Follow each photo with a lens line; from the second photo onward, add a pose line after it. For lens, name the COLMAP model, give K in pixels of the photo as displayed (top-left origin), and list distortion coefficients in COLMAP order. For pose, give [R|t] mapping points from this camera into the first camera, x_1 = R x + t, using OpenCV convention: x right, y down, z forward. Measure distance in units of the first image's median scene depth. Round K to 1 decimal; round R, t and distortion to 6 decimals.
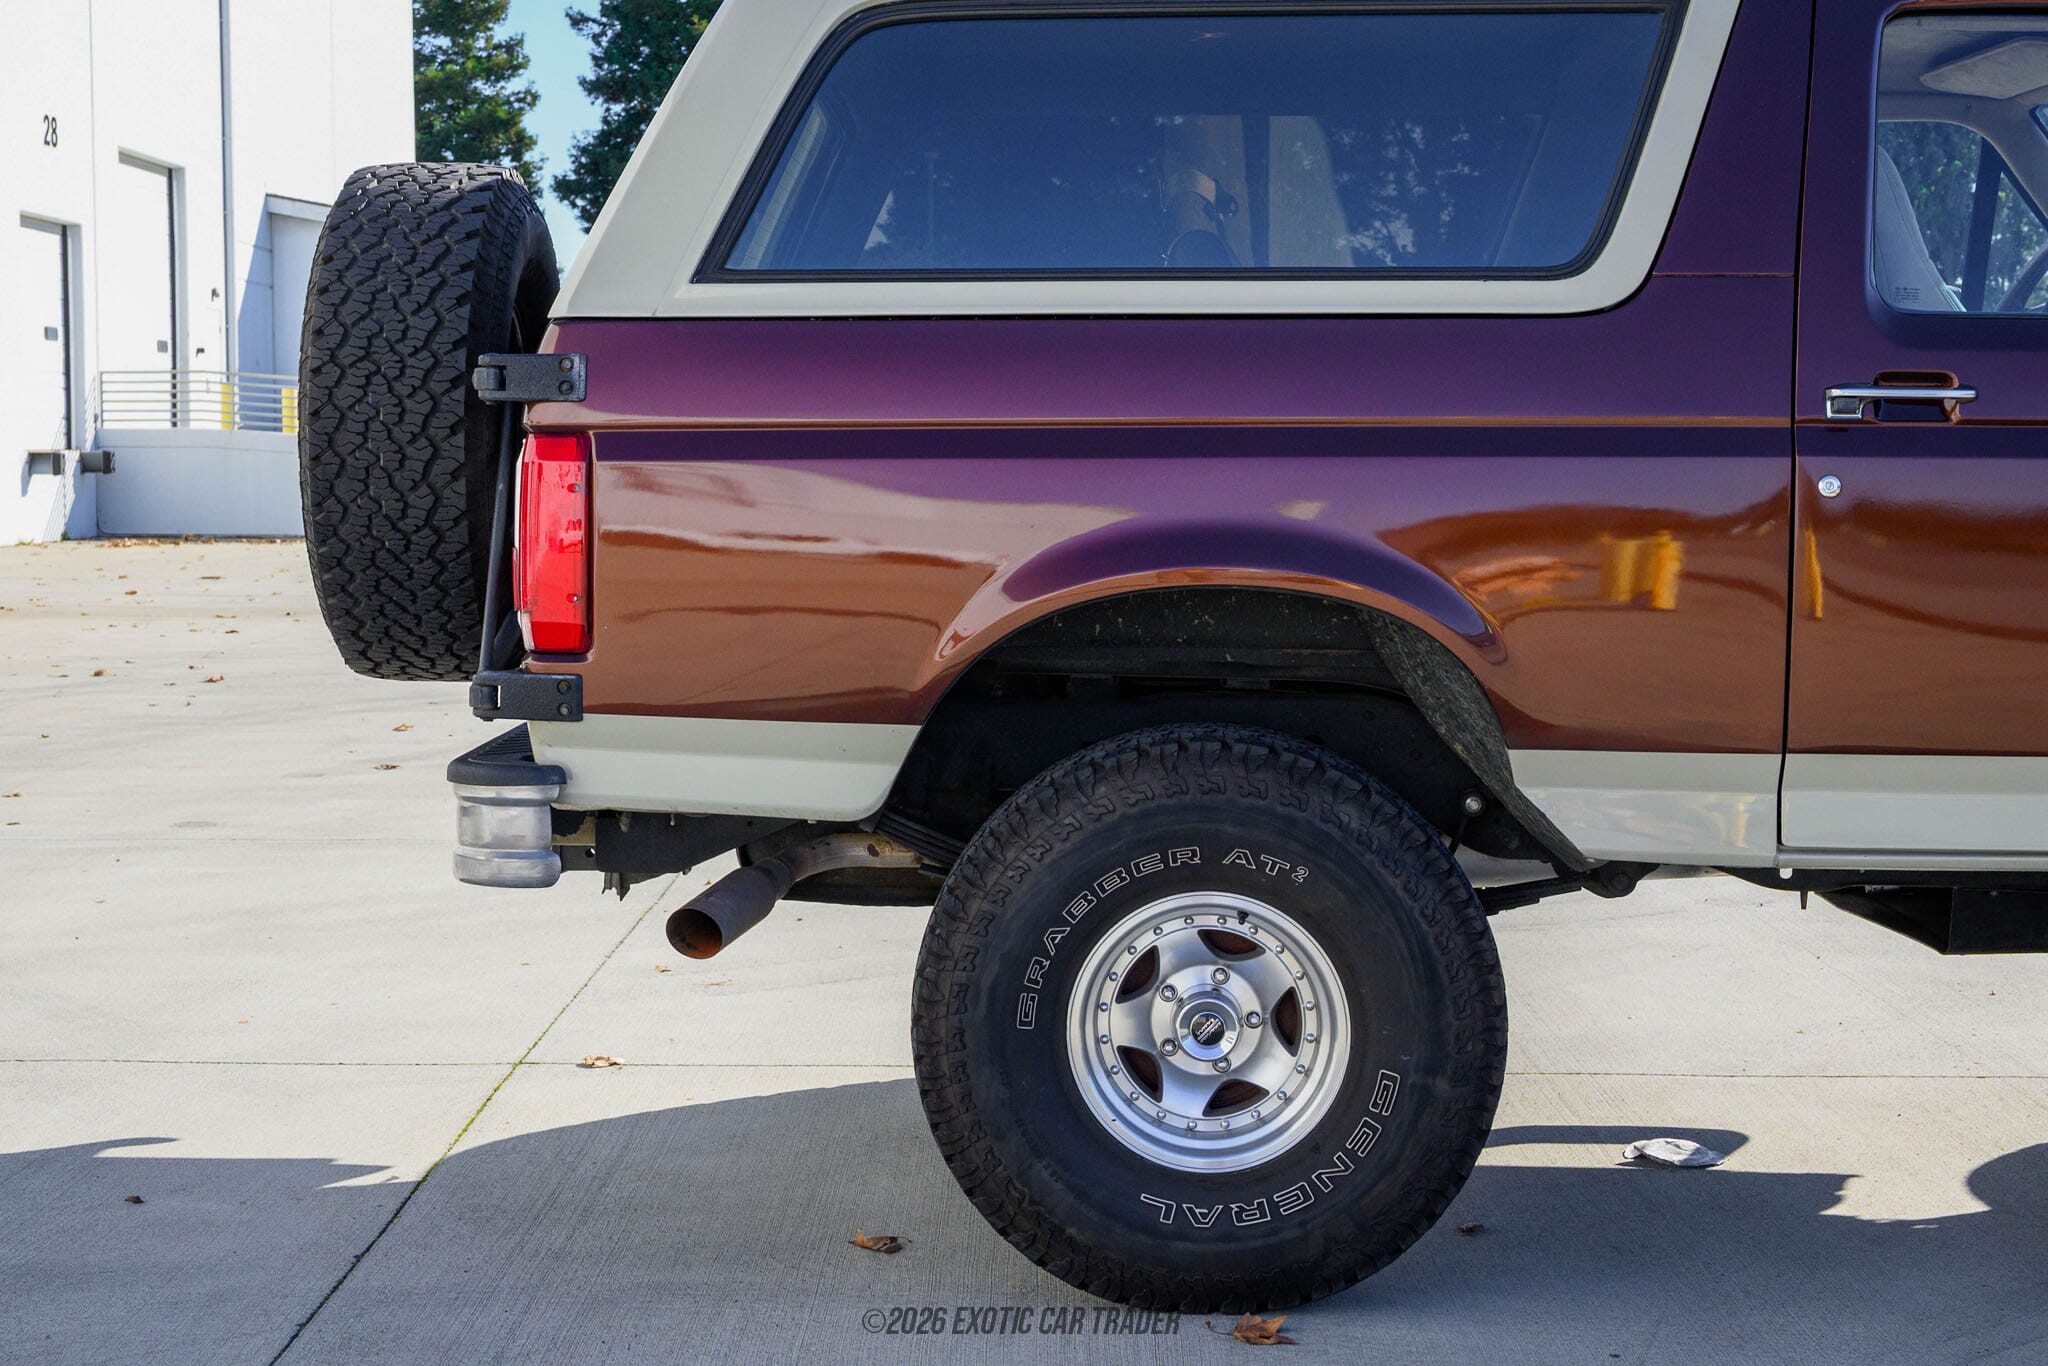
lens RADIAL K [[3306.8, 0, 1024.0], [0, 3306.8, 683.0], [0, 0, 1]] dist [0.001770, -0.054655]
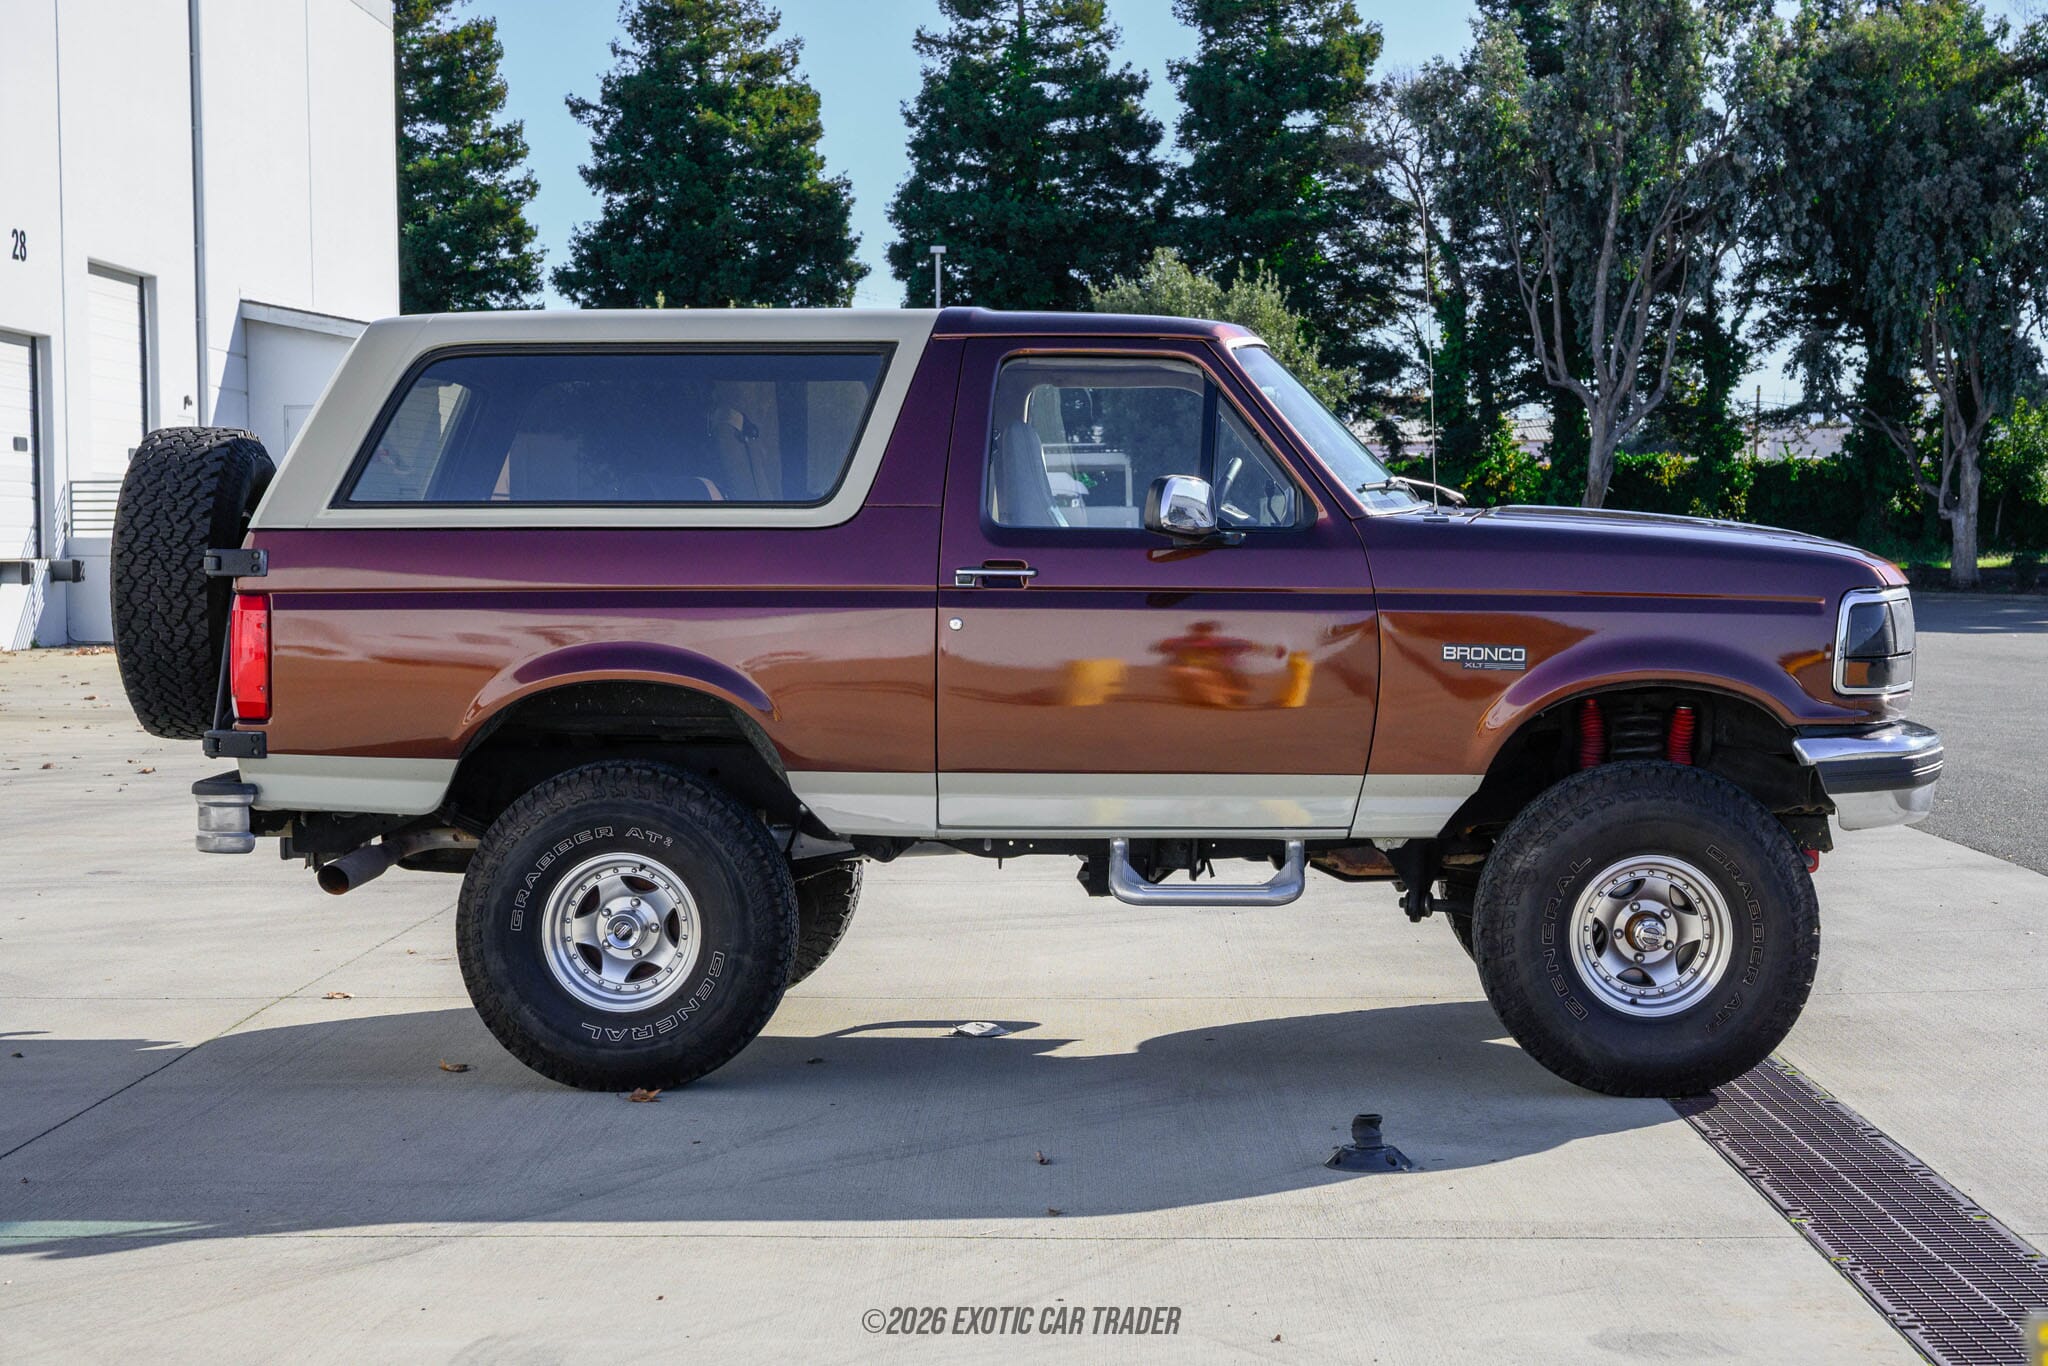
lens RADIAL K [[3063.5, 0, 1025.7], [0, 3063.5, 764.5], [0, 0, 1]] dist [-0.006126, 0.002257]
pose [[0.999445, -0.003645, 0.033116, 0.214272], [0.003800, 0.999982, -0.004618, 0.023802], [-0.033099, 0.004742, 0.999441, -0.634831]]
